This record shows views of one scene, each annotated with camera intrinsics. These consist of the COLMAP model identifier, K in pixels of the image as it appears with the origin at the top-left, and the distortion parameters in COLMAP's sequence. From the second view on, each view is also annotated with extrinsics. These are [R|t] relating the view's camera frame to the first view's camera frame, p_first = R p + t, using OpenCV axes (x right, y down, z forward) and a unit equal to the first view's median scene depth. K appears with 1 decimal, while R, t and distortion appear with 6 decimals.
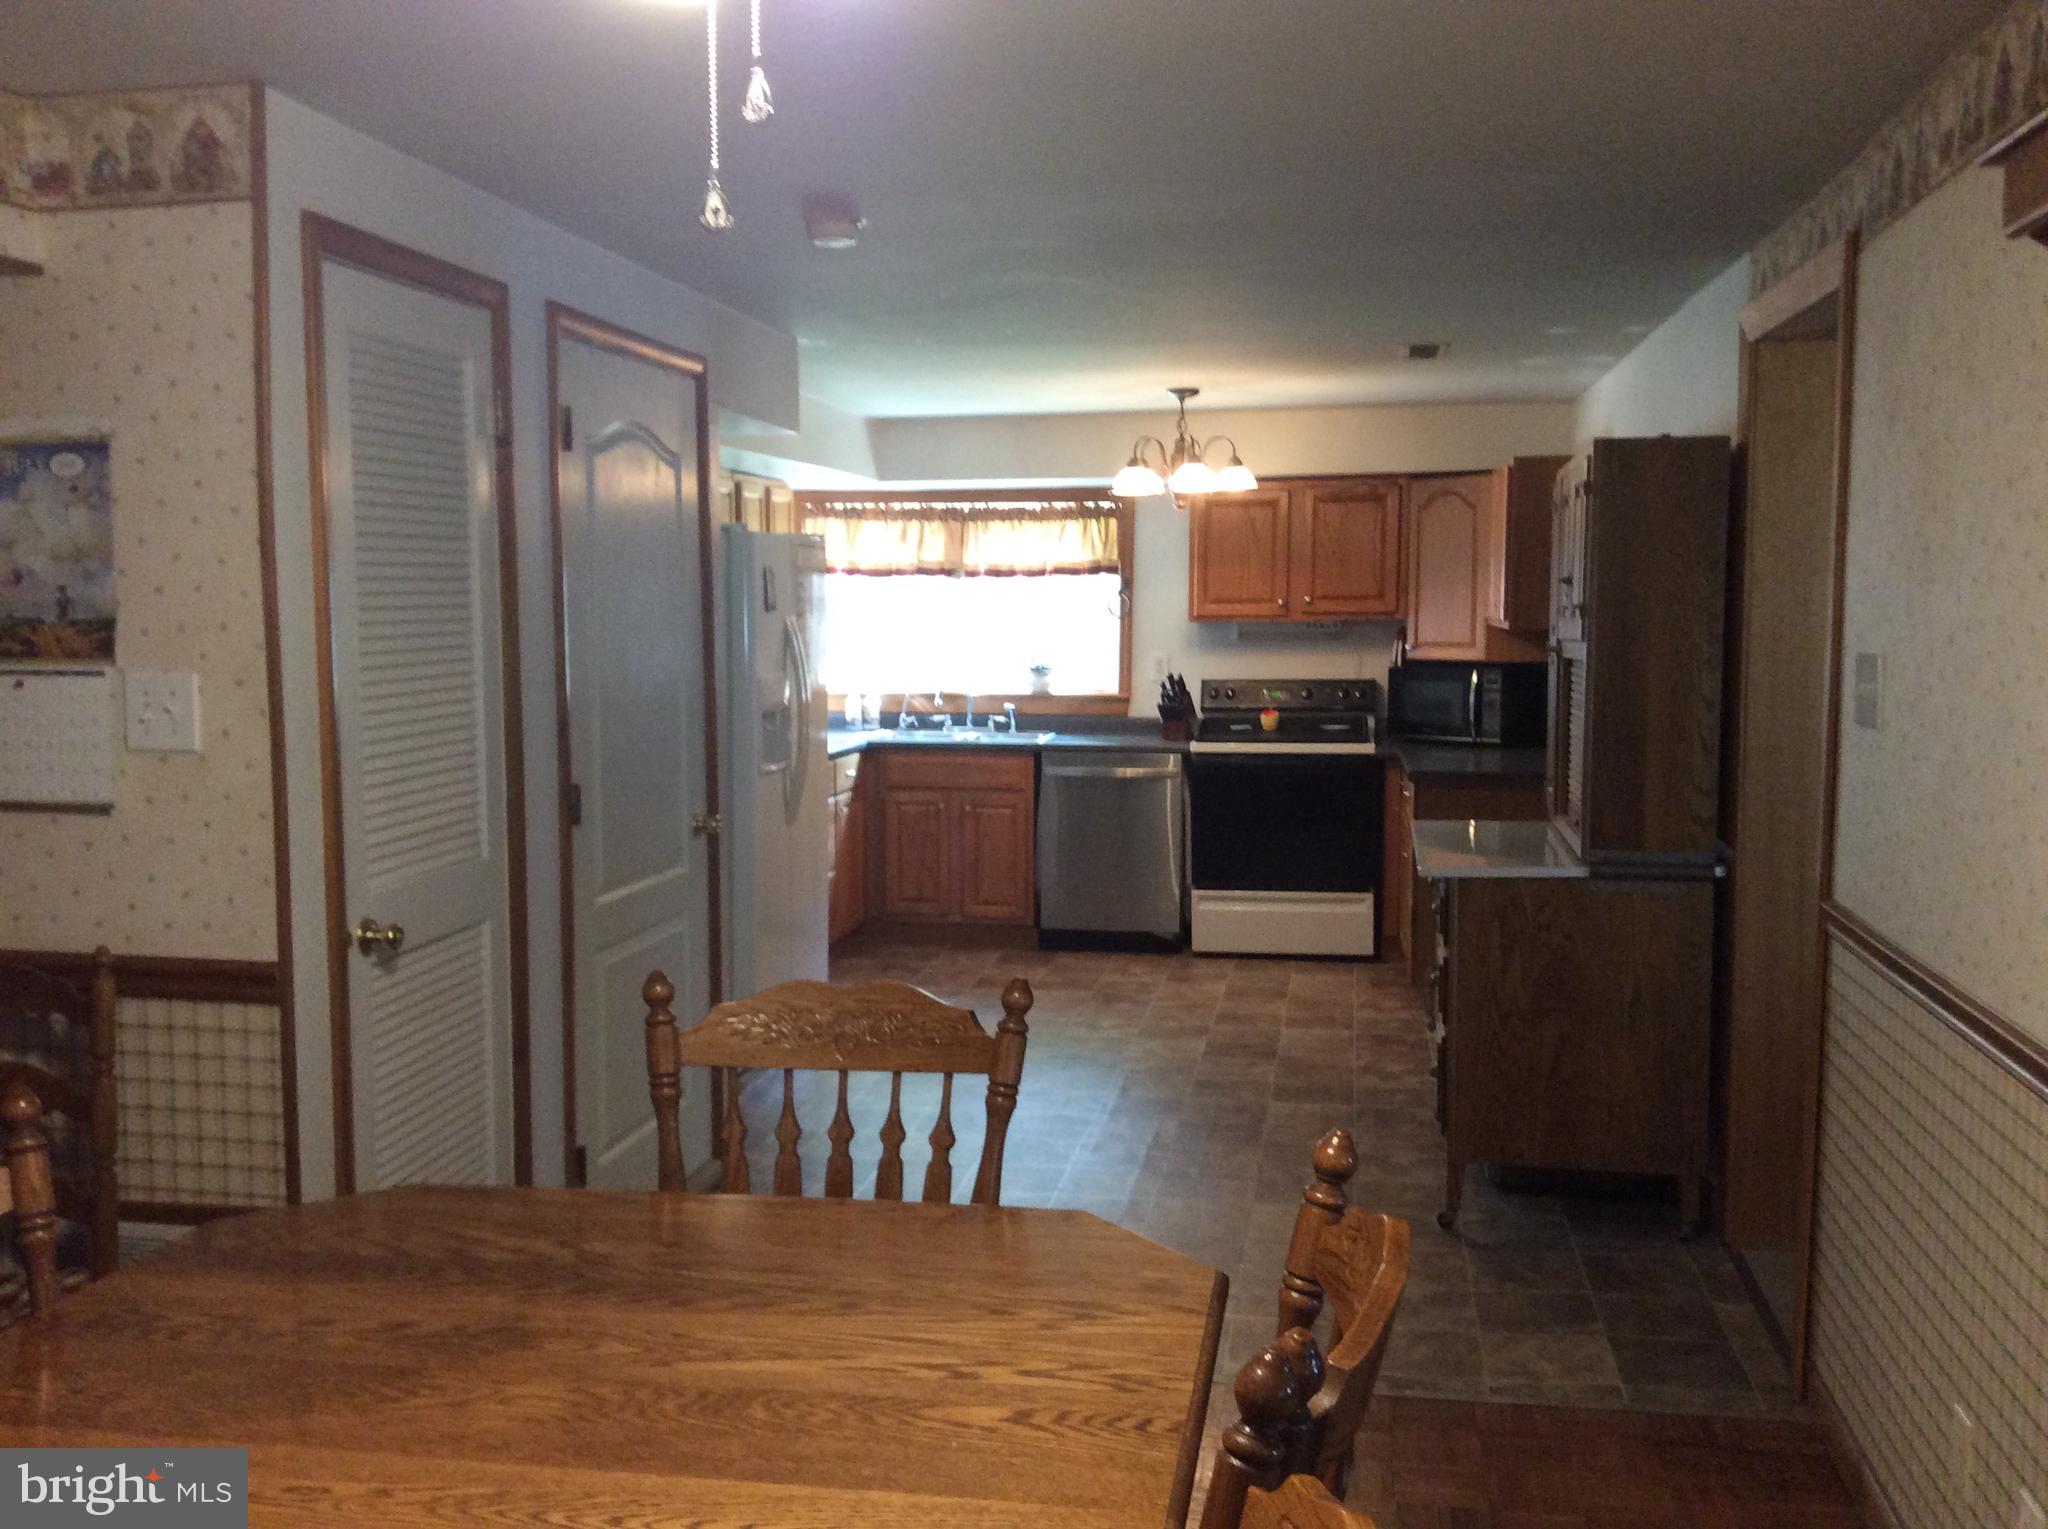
lens RADIAL K [[1864.2, 0, 1016.4], [0, 1864.2, 798.7], [0, 0, 1]] dist [0.163410, -0.004730]
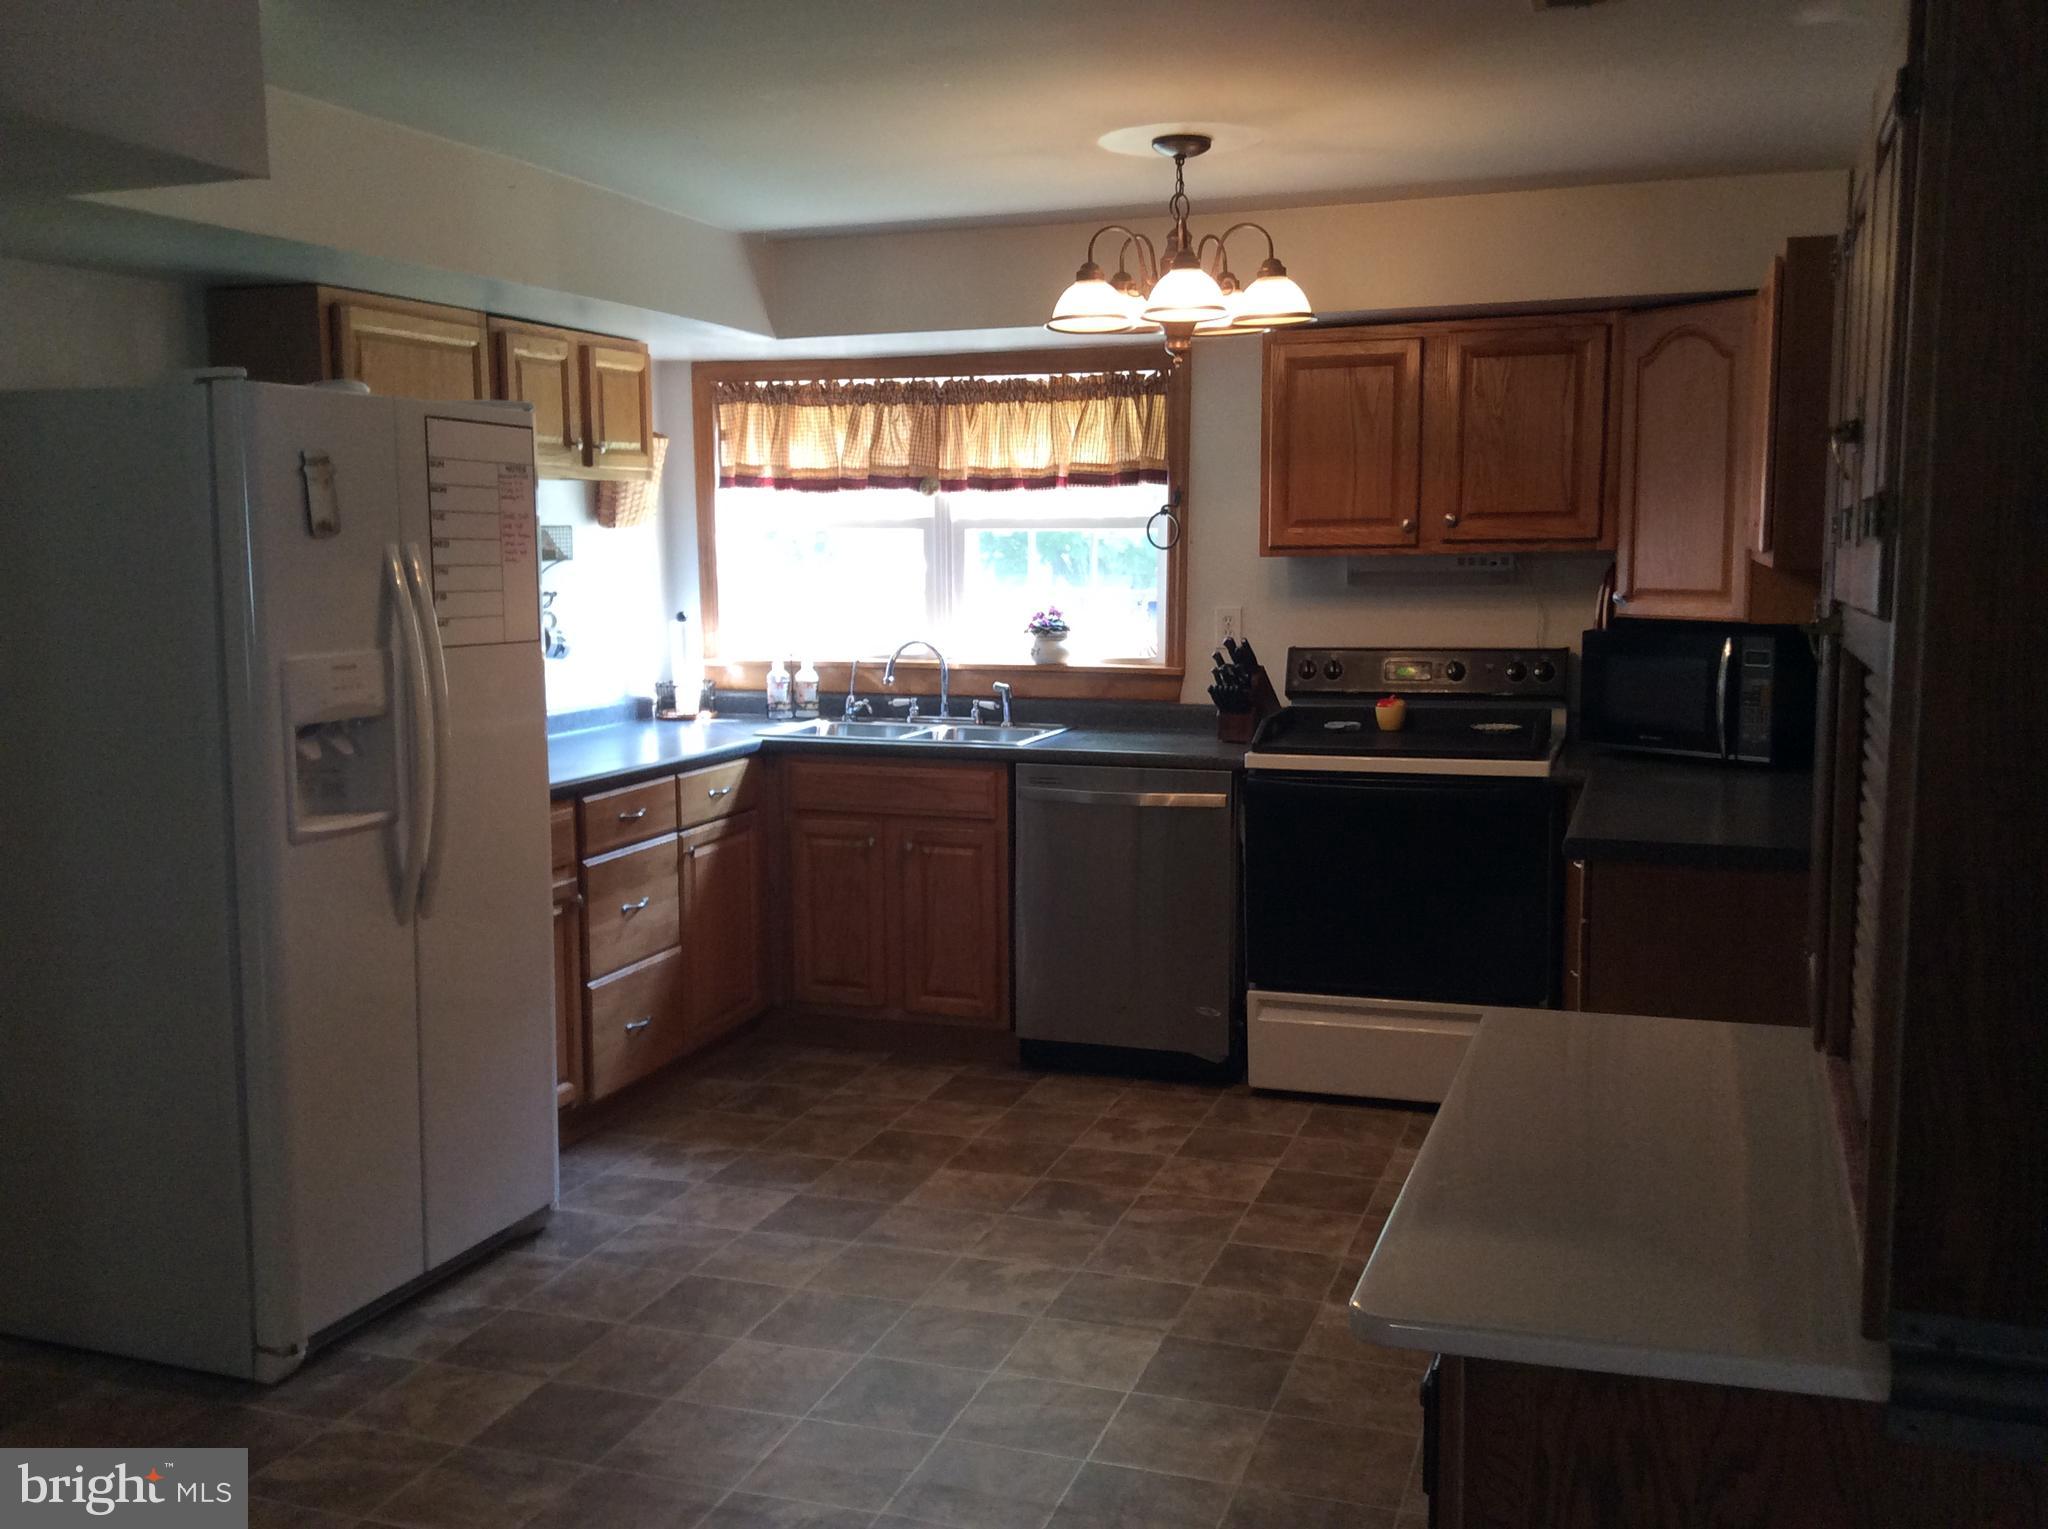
lens RADIAL K [[1905.0, 0, 1028.3], [0, 1905.0, 794.8], [0, 0, 1]] dist [0.164481, -0.326574]
pose [[0.989327, 0.015546, -0.144884, 0.109552], [-0.011315, 0.999486, 0.029981, -0.032994], [0.145276, -0.028022, 0.988994, 0.351863]]
